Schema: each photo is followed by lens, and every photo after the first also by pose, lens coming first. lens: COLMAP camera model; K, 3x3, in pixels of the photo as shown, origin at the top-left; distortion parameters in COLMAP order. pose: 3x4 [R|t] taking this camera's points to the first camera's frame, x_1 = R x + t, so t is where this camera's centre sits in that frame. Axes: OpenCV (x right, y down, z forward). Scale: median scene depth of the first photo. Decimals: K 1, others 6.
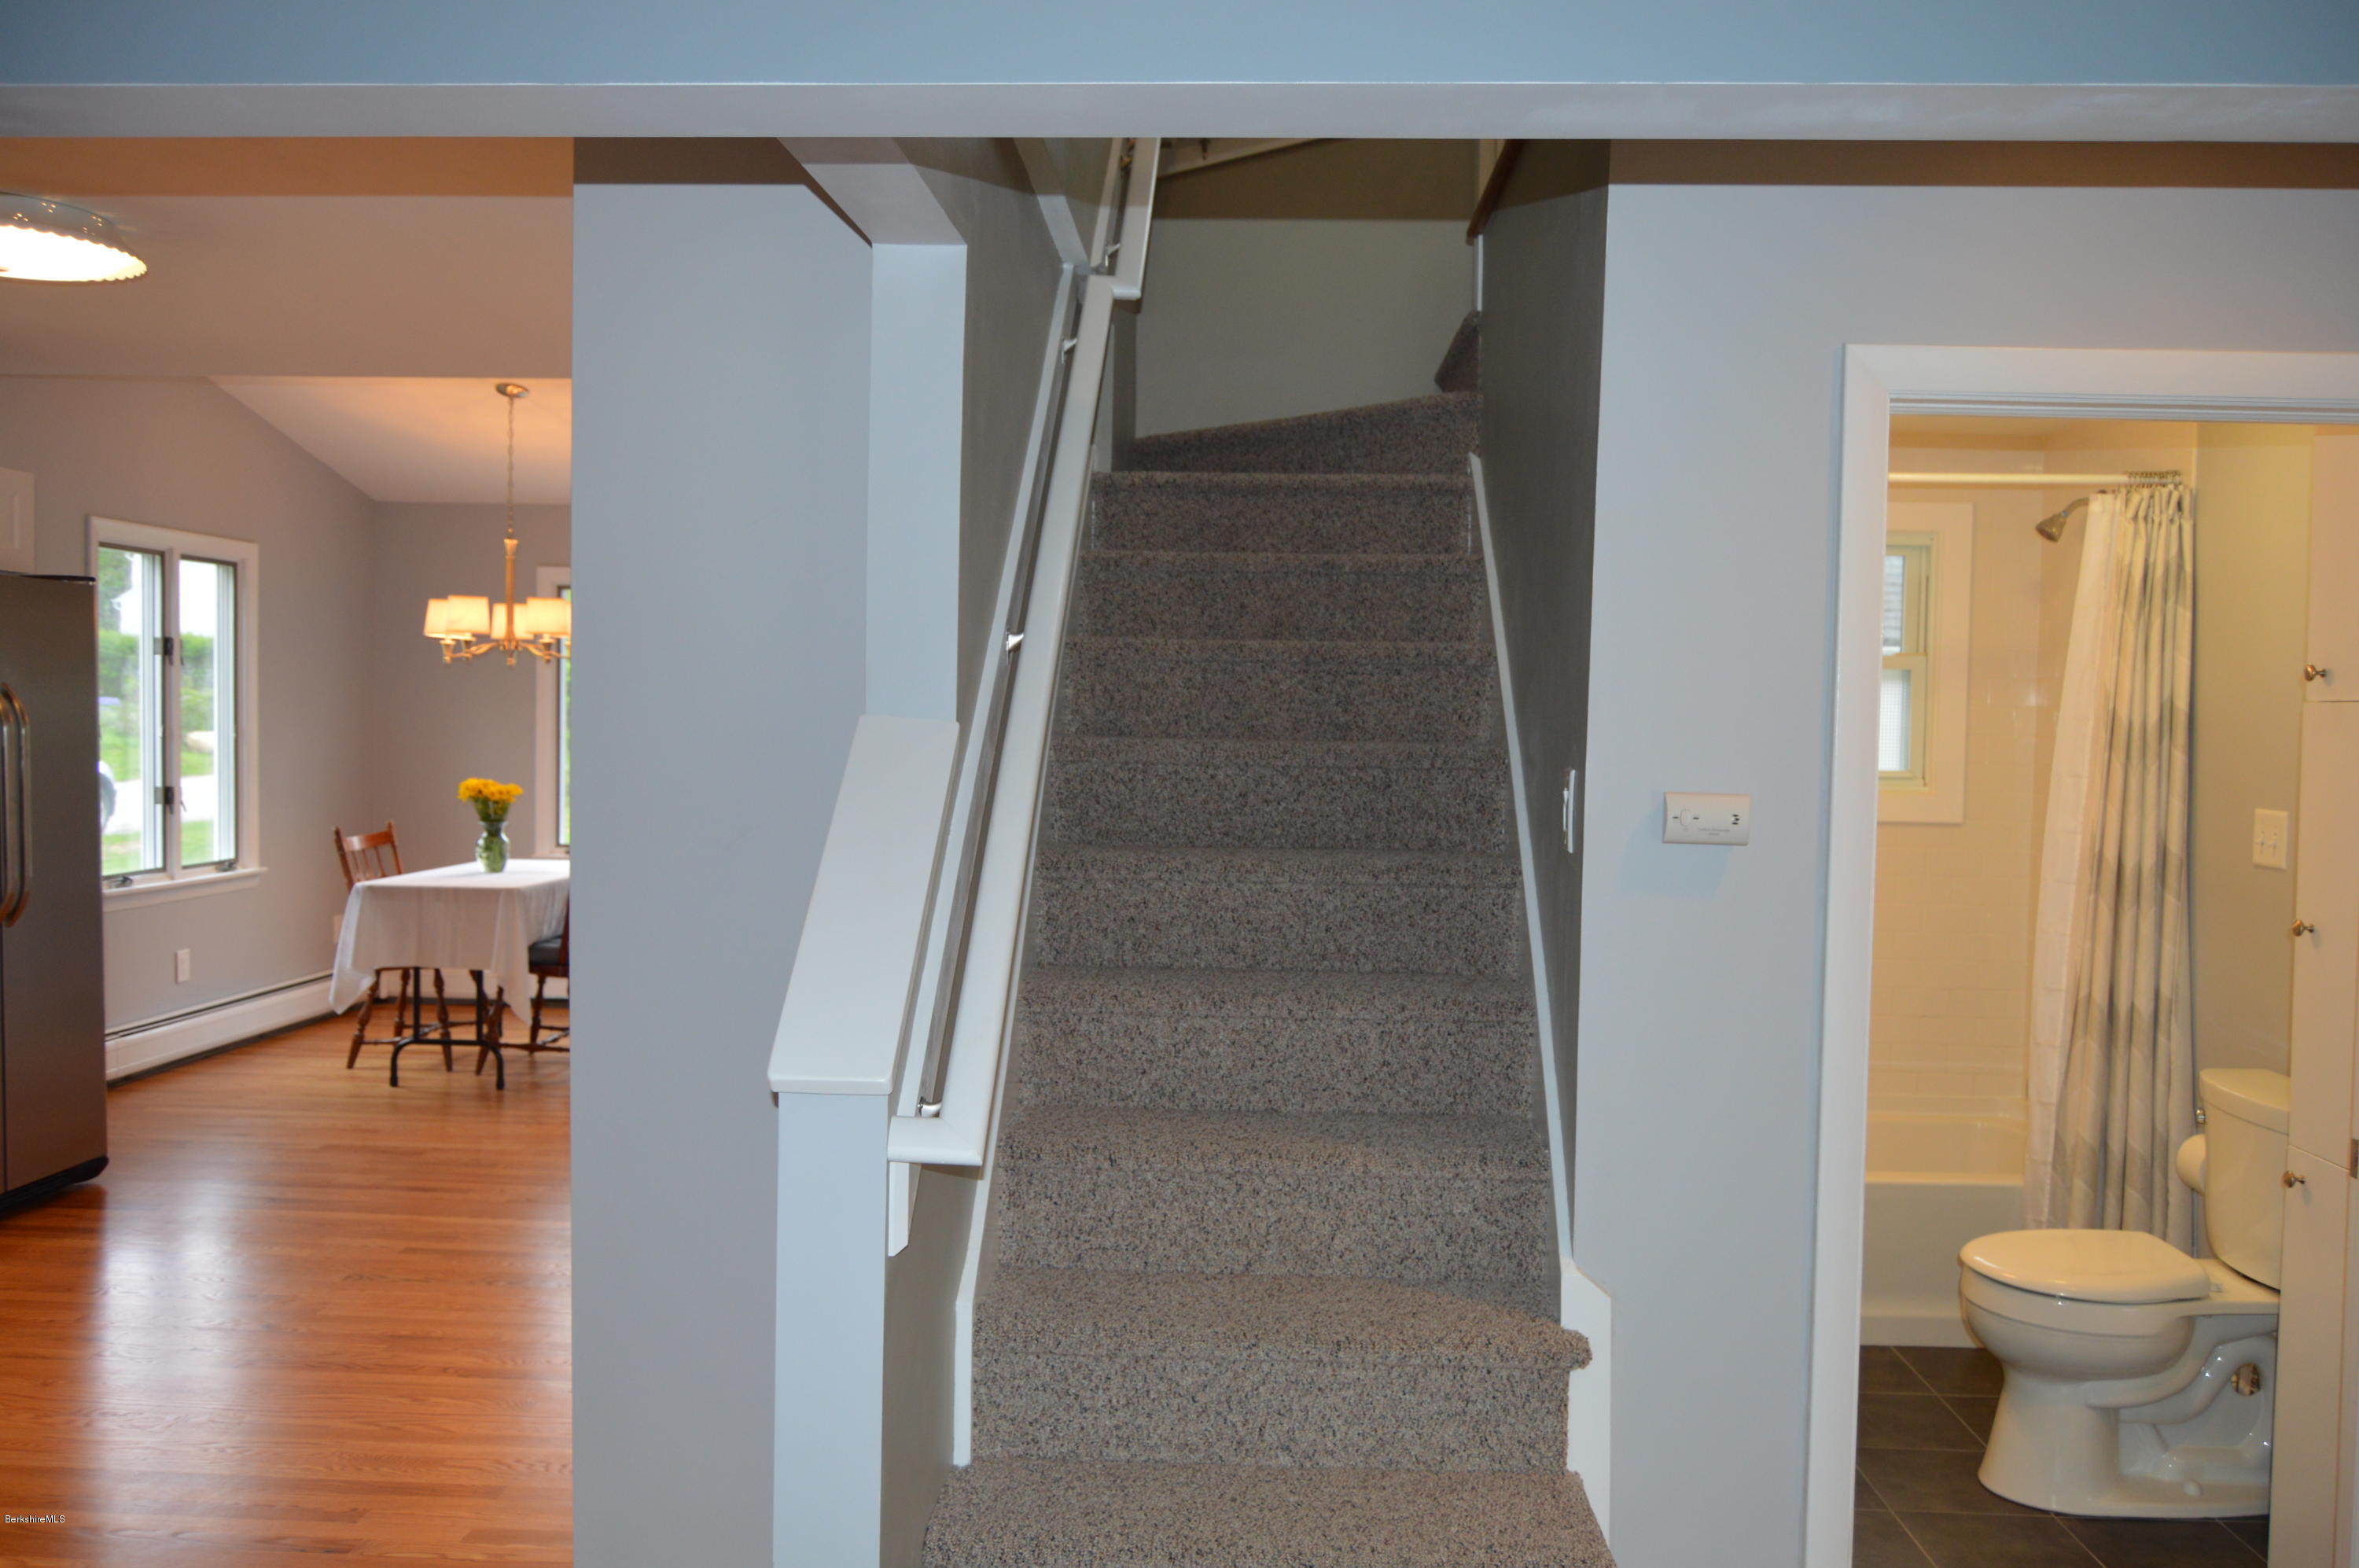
lens RADIAL K [[1847.9, 0, 1190.9], [0, 1847.9, 784.9], [0, 0, 1]] dist [-0.014651, 0.010676]
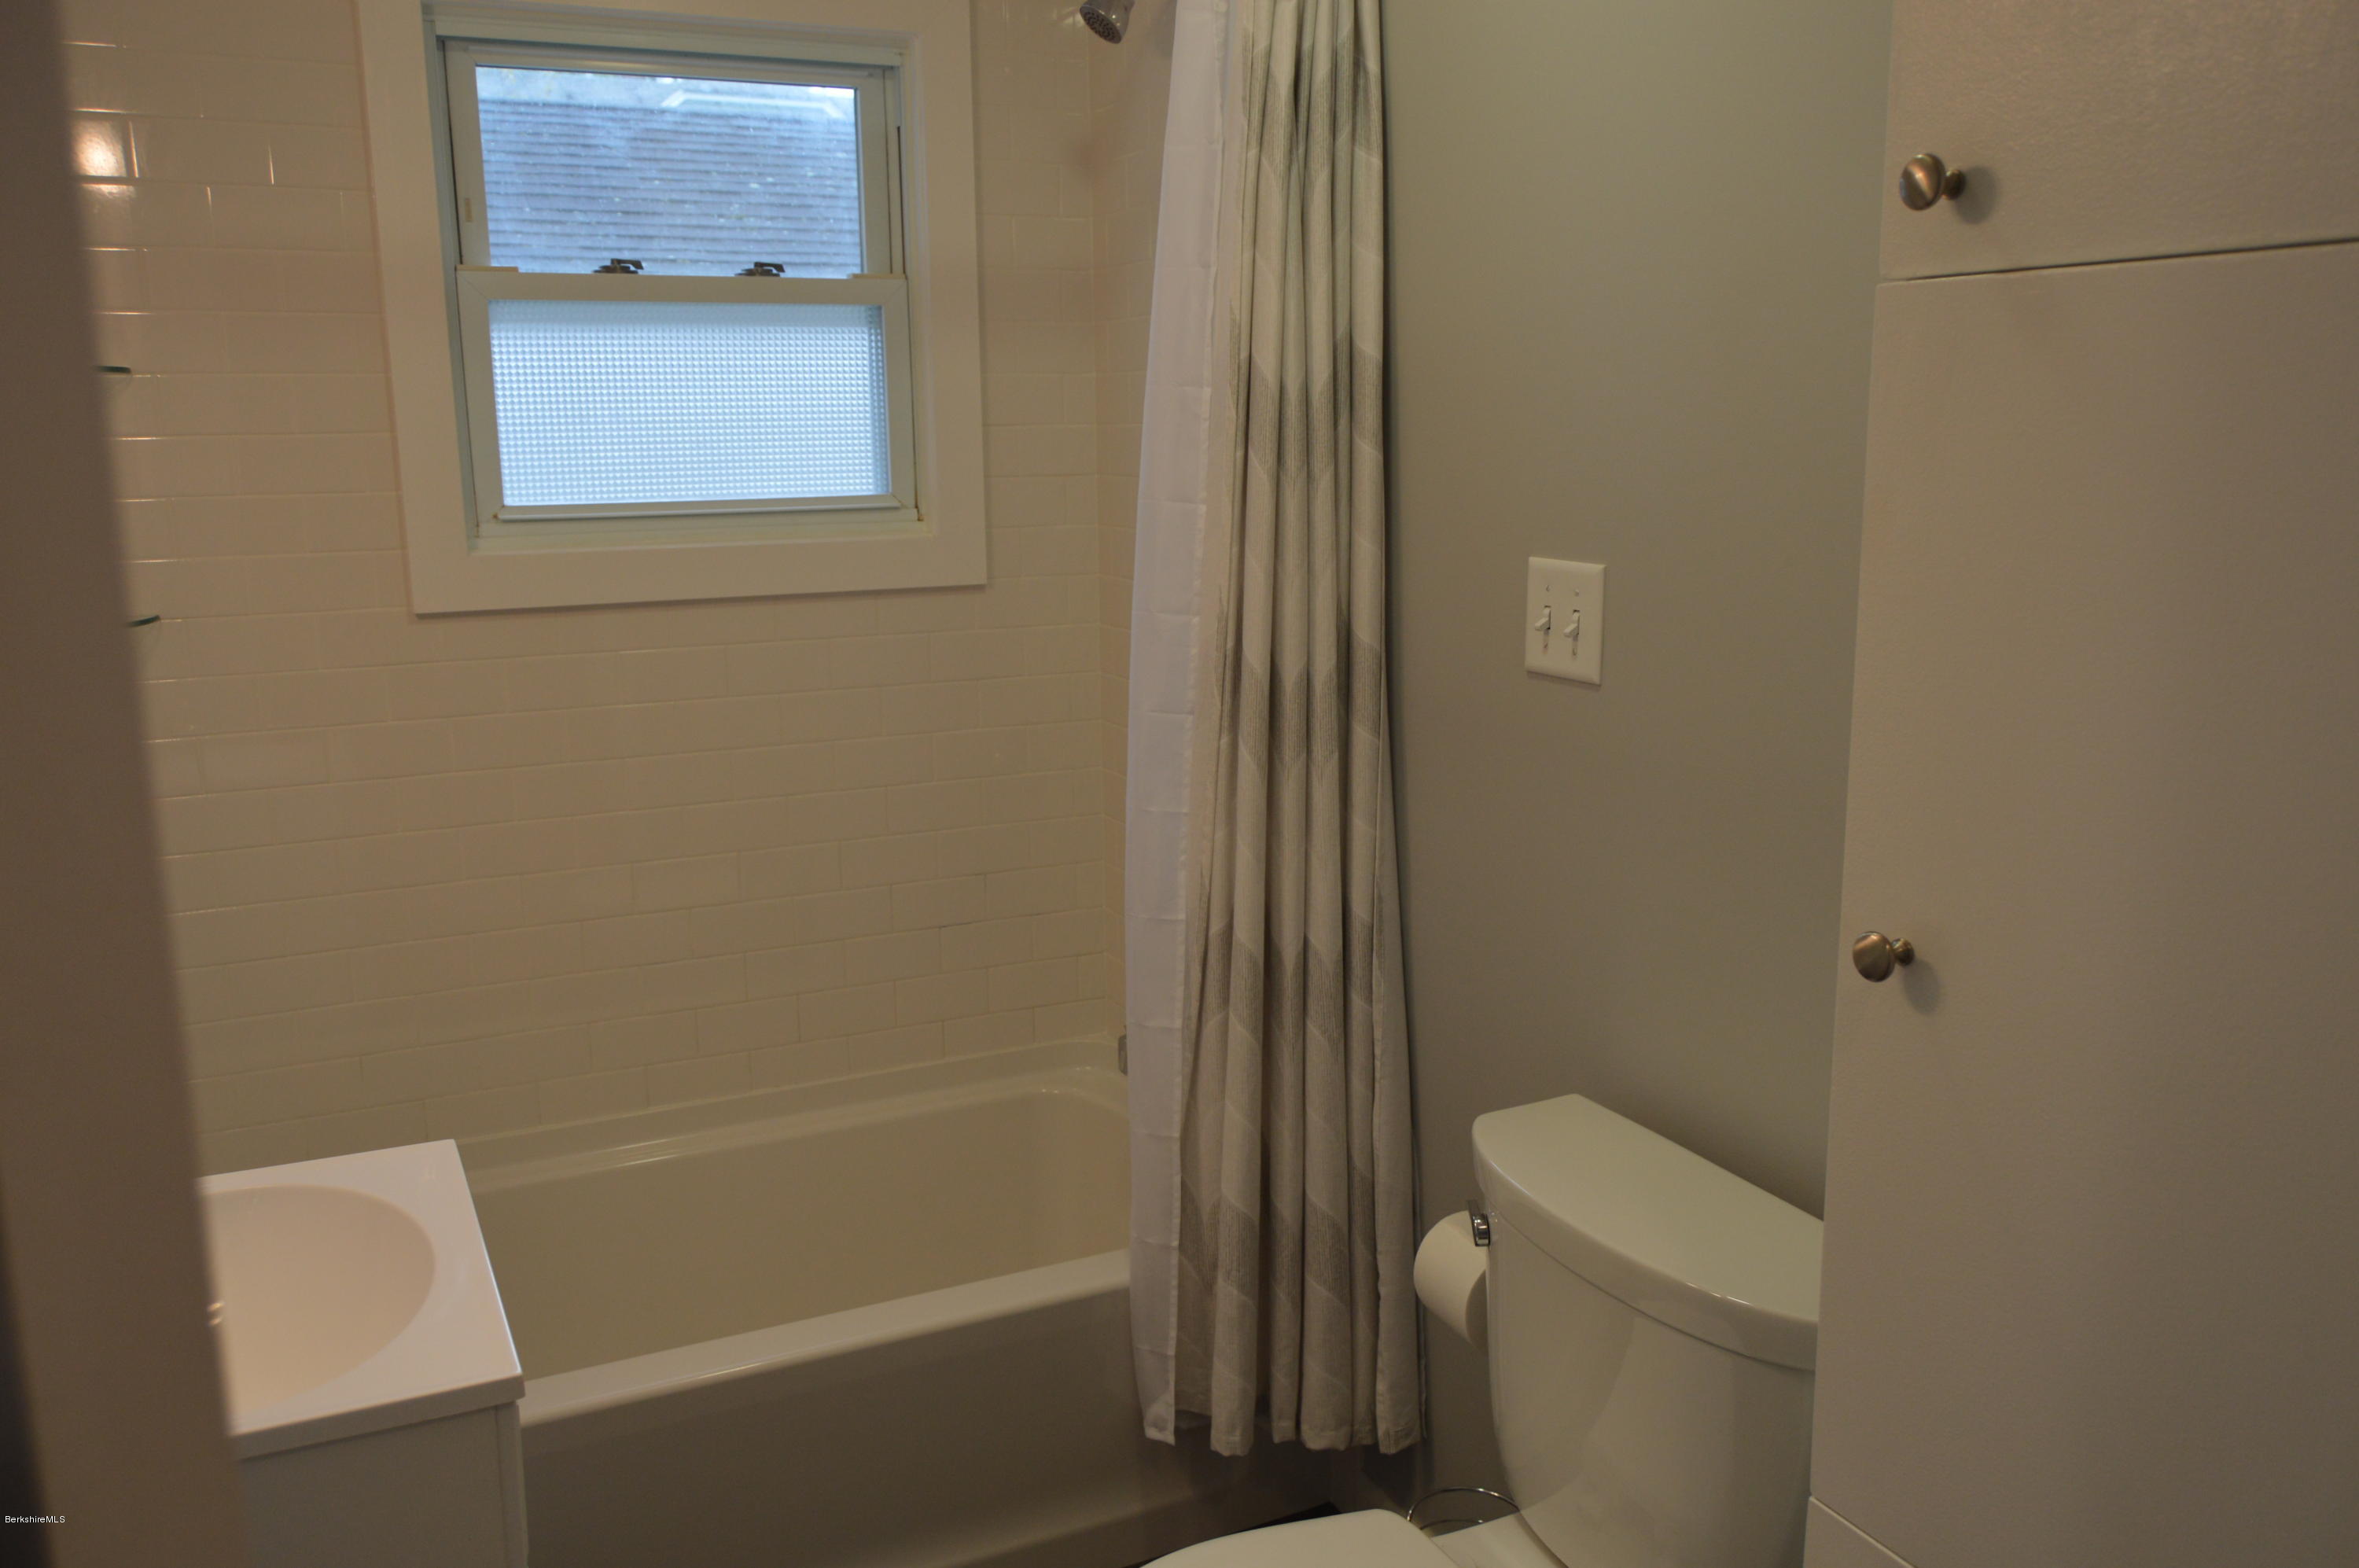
lens RADIAL K [[1847.9, 0, 1186.5], [0, 1847.9, 786.2], [0, 0, 1]] dist [-0.014651, 0.010676]
pose [[0.880964, -0.116587, 0.458596, 0.248443], [0.043612, 0.985052, 0.166647, -0.012117], [-0.471170, -0.126809, 0.872879, 0.567225]]
